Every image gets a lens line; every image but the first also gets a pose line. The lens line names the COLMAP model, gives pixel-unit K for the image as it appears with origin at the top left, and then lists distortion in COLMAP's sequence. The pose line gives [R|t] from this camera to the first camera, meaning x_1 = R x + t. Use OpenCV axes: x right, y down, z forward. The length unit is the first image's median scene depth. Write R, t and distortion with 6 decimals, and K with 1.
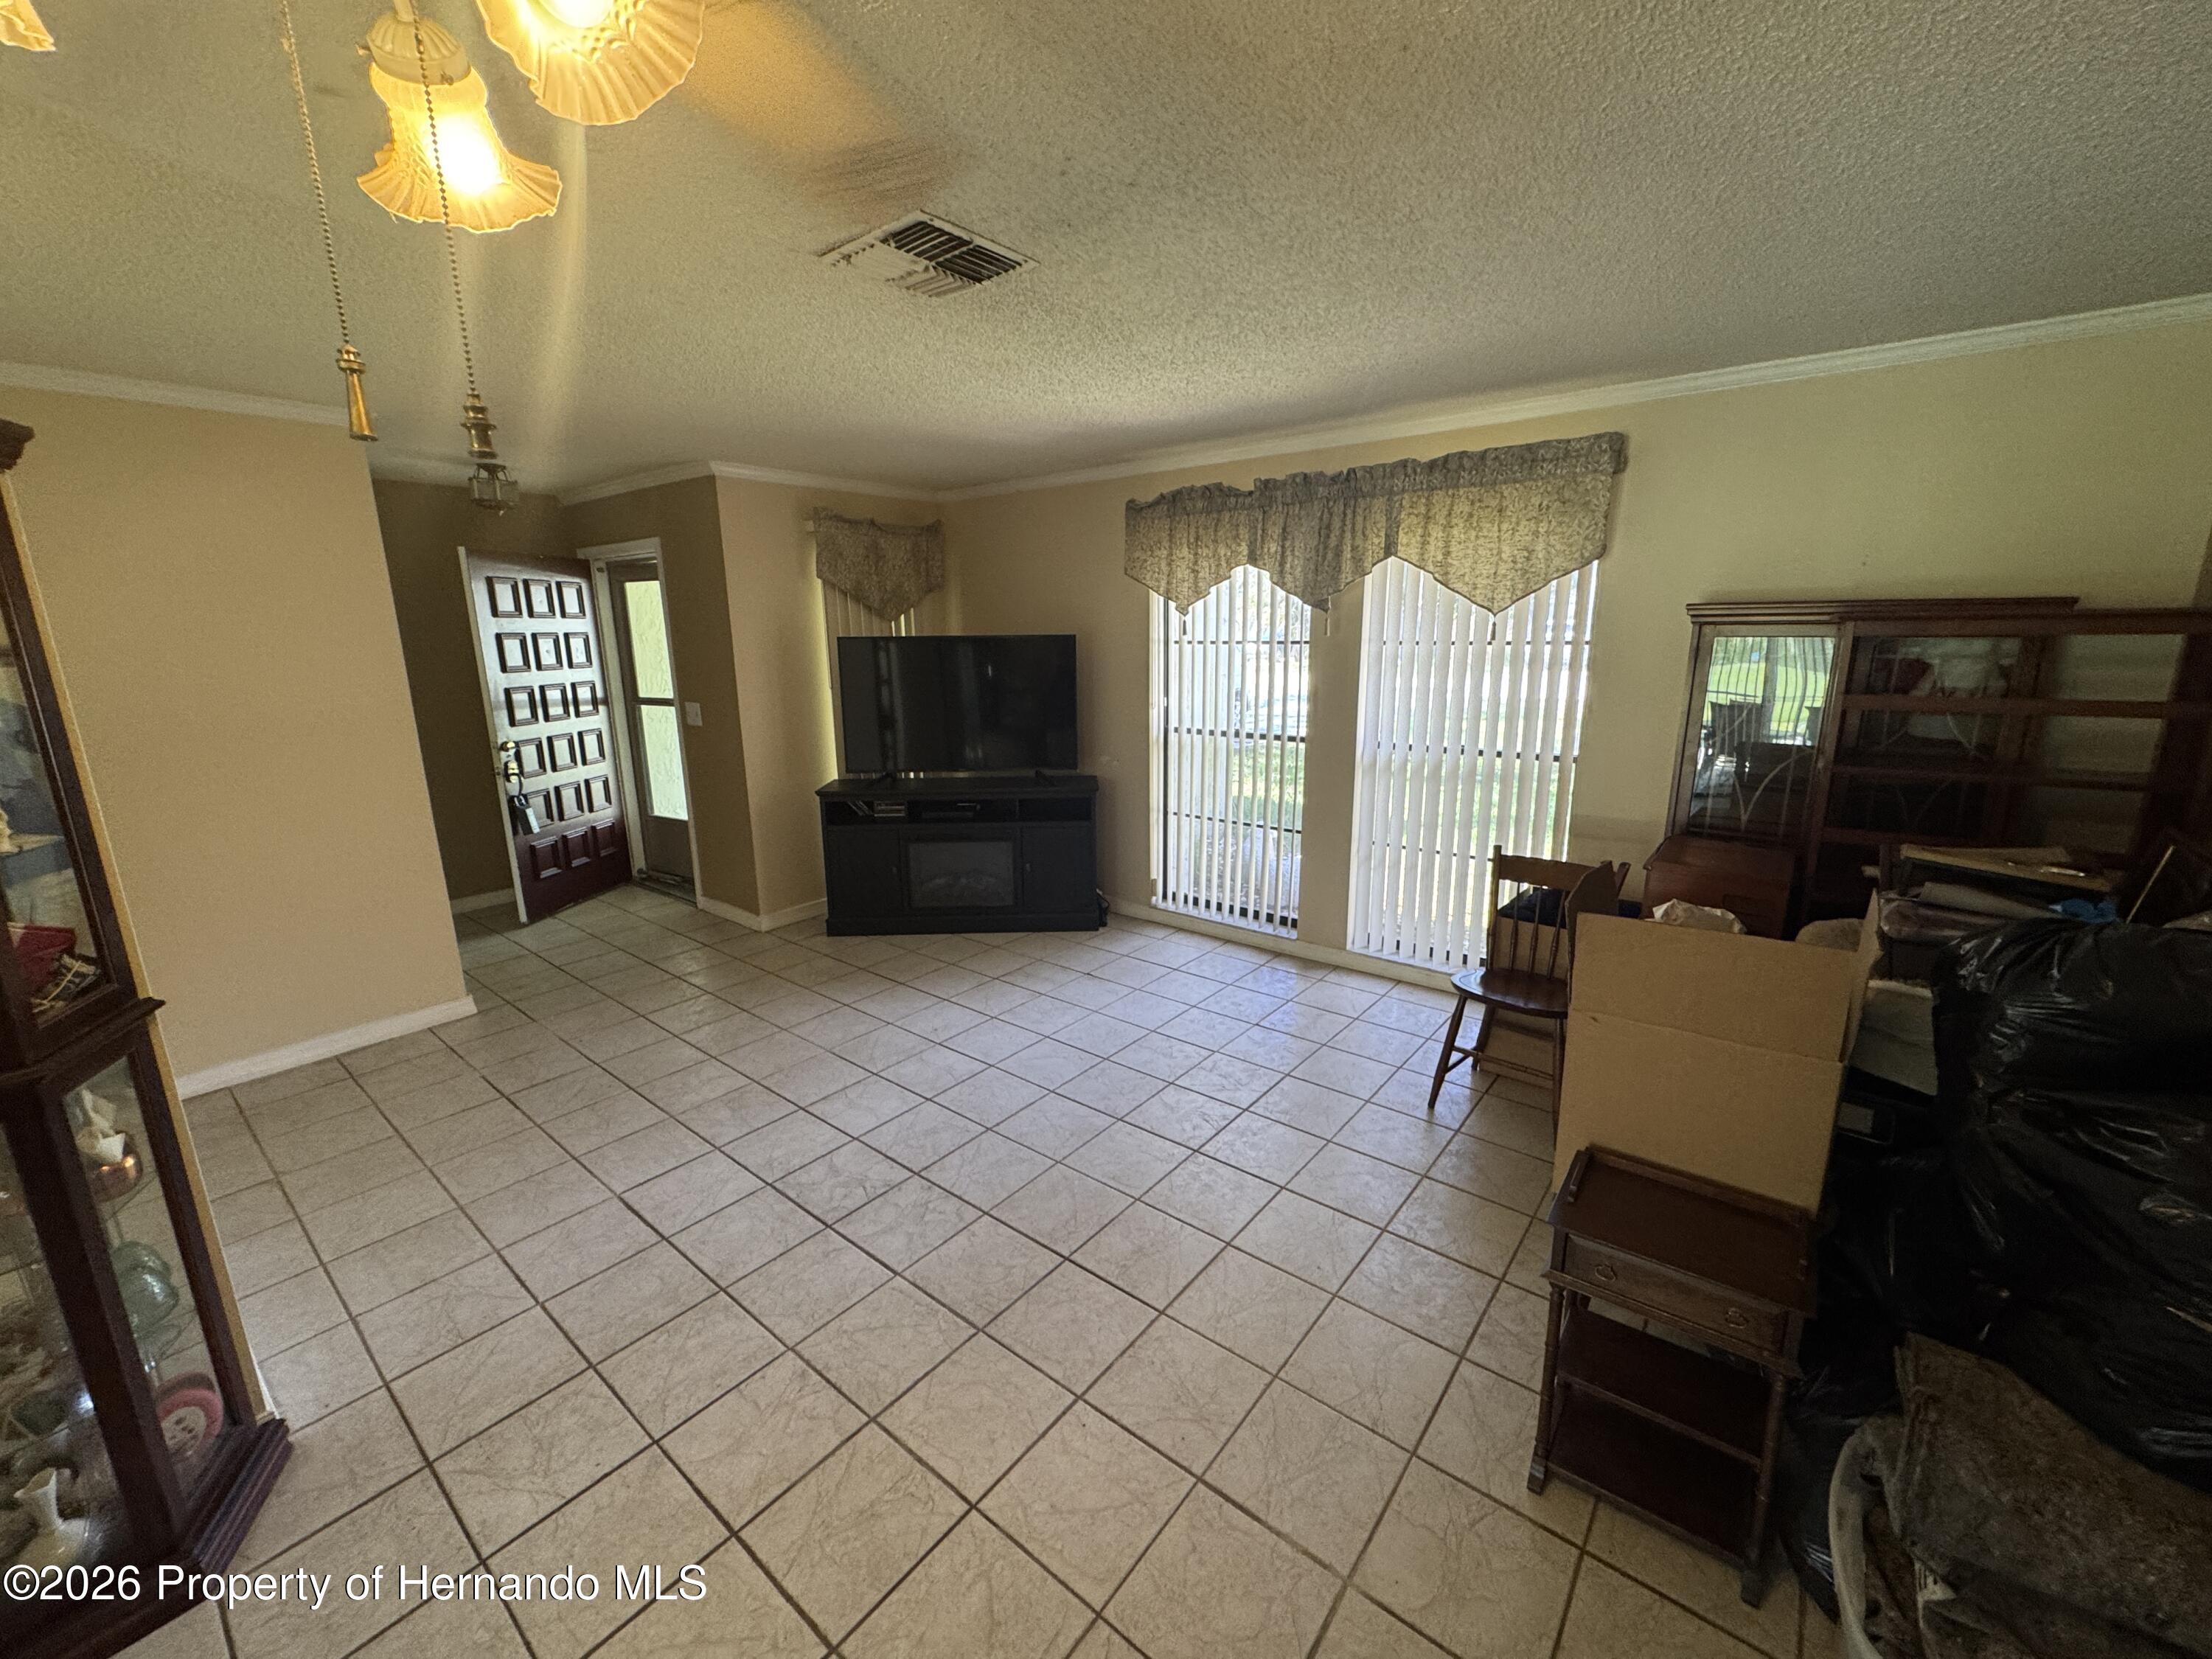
lens RADIAL K [[882.9, 0, 1106.4], [0, 882.9, 824.7], [0, 0, 1]] dist [-0.001175, -0.000353]
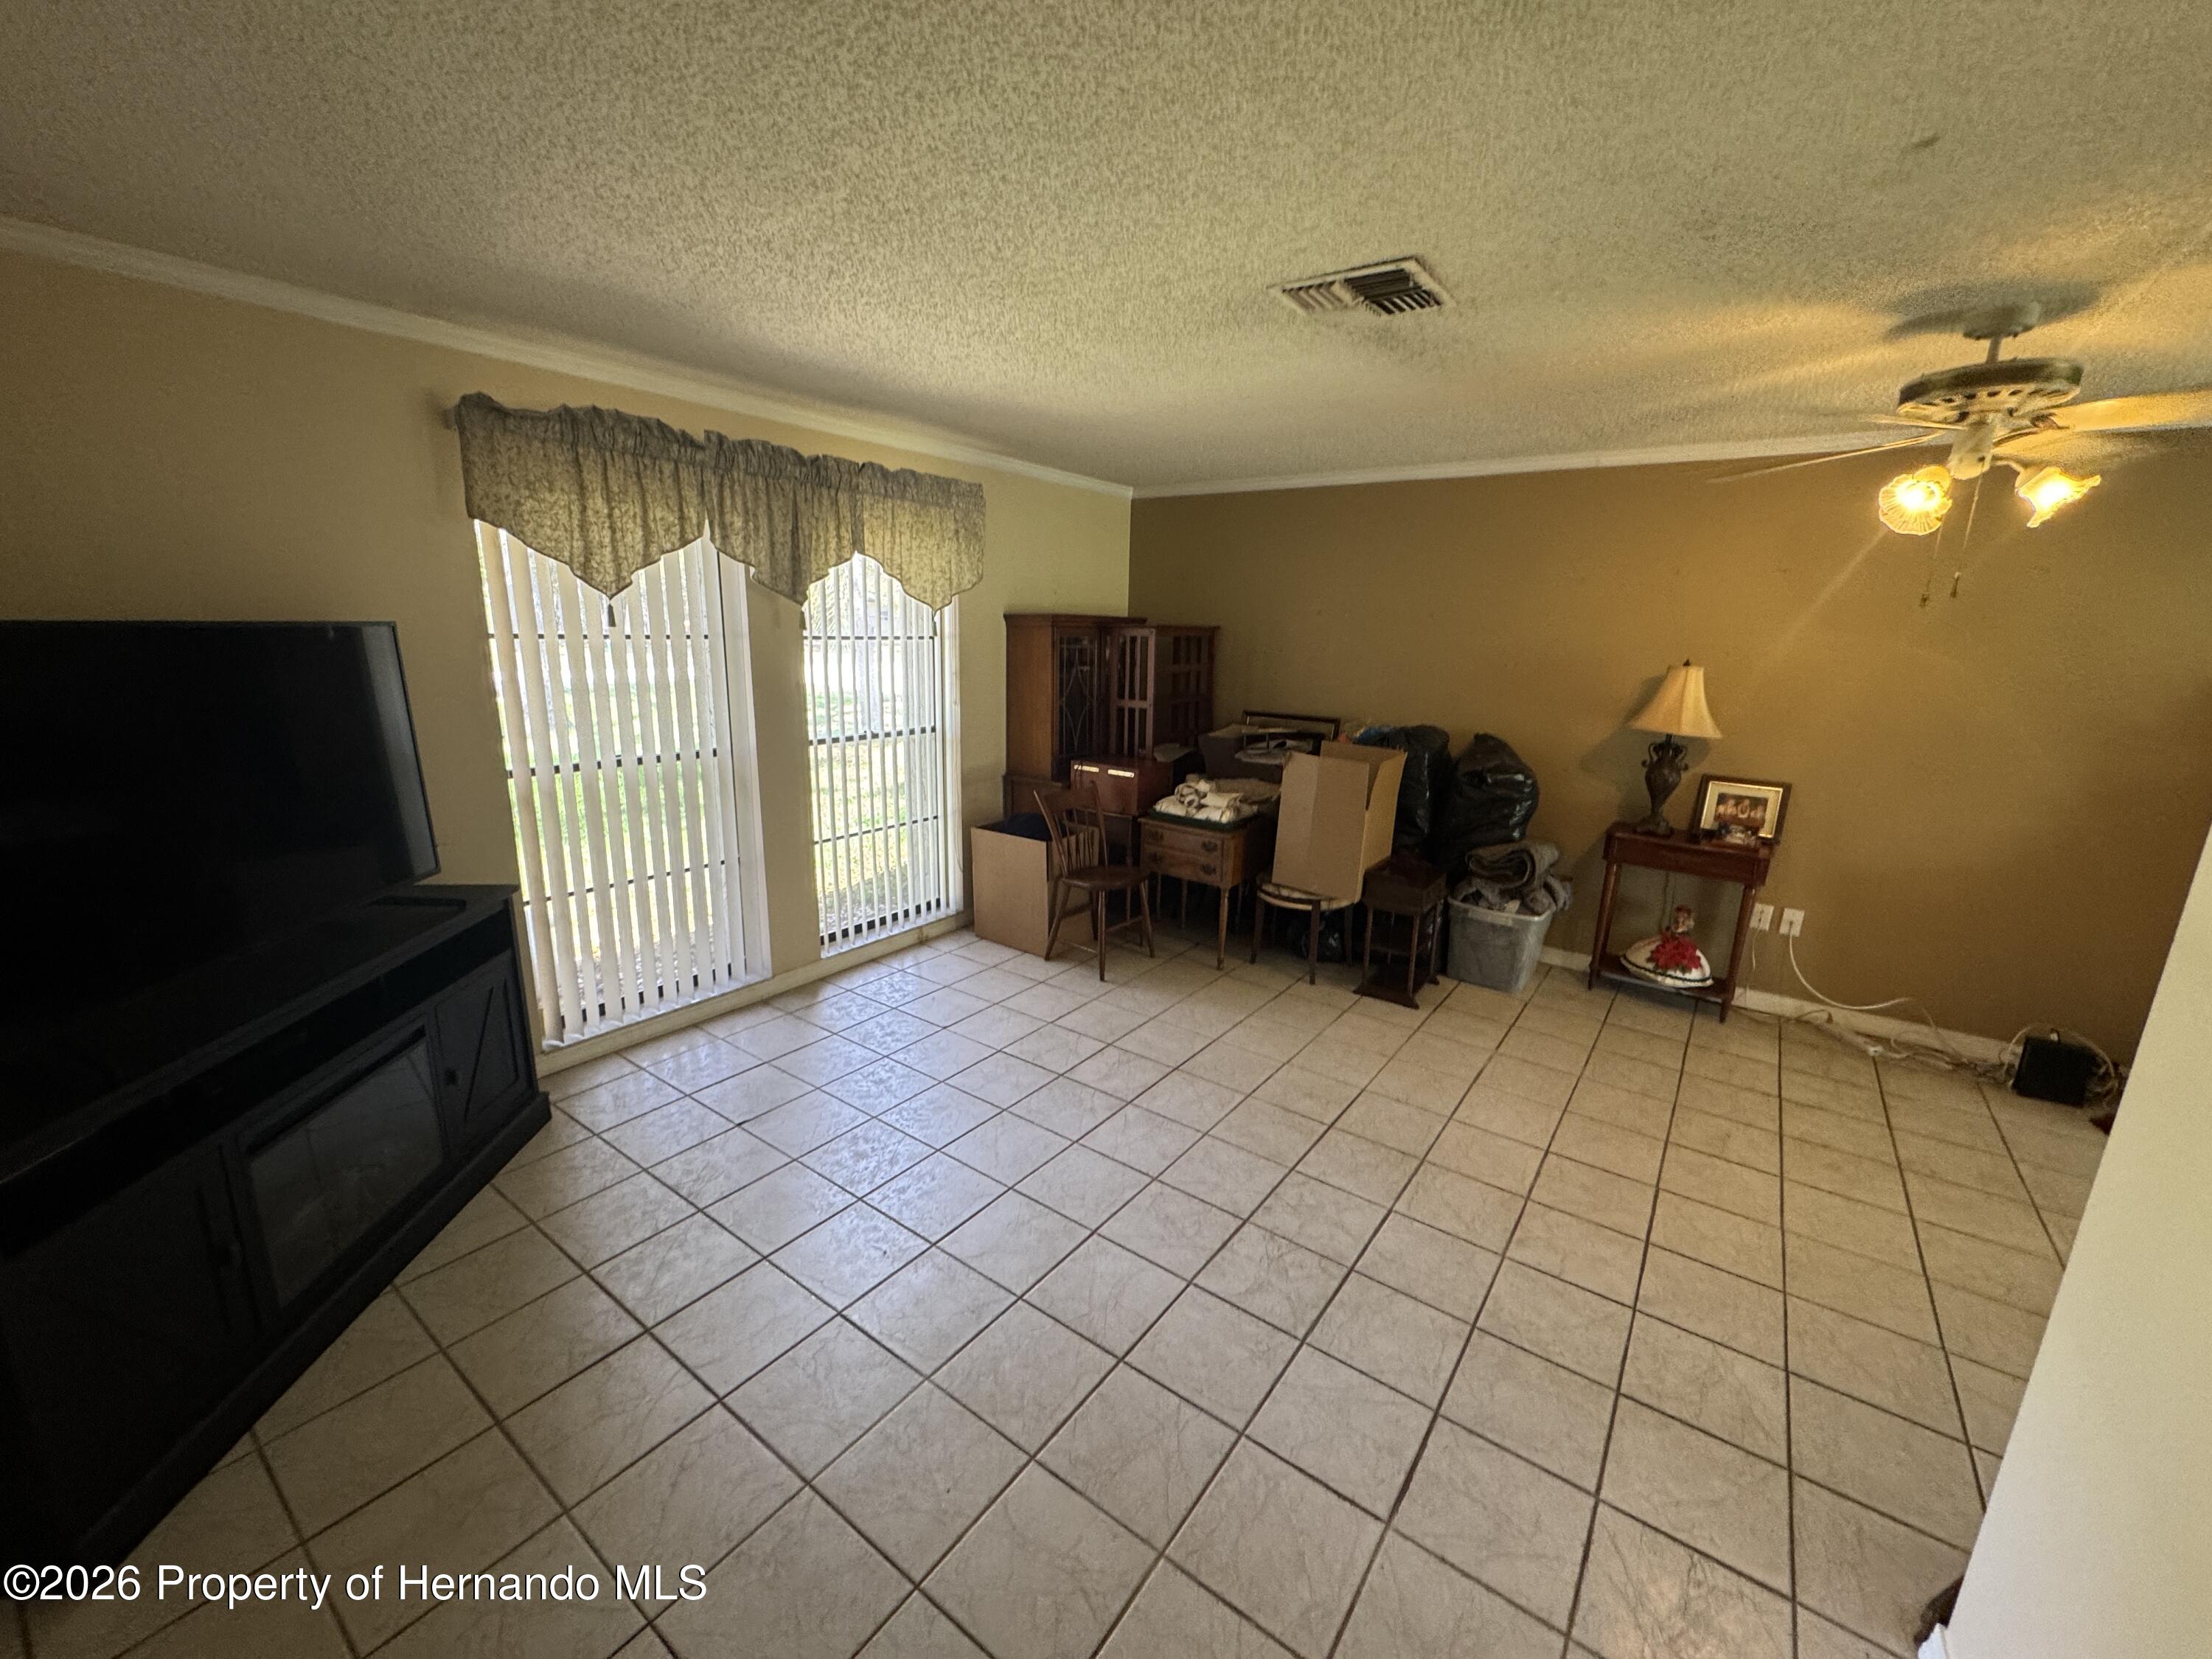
lens RADIAL K [[882.9, 0, 1096.5], [0, 882.9, 830.4], [0, 0, 1]] dist [-0.001175, -0.000353]
pose [[-0.037909, -0.220481, 0.974654, -1.073301], [0.193665, 0.955242, 0.223622, -0.246464], [-0.980335, 0.197234, 0.006487, 1.119151]]
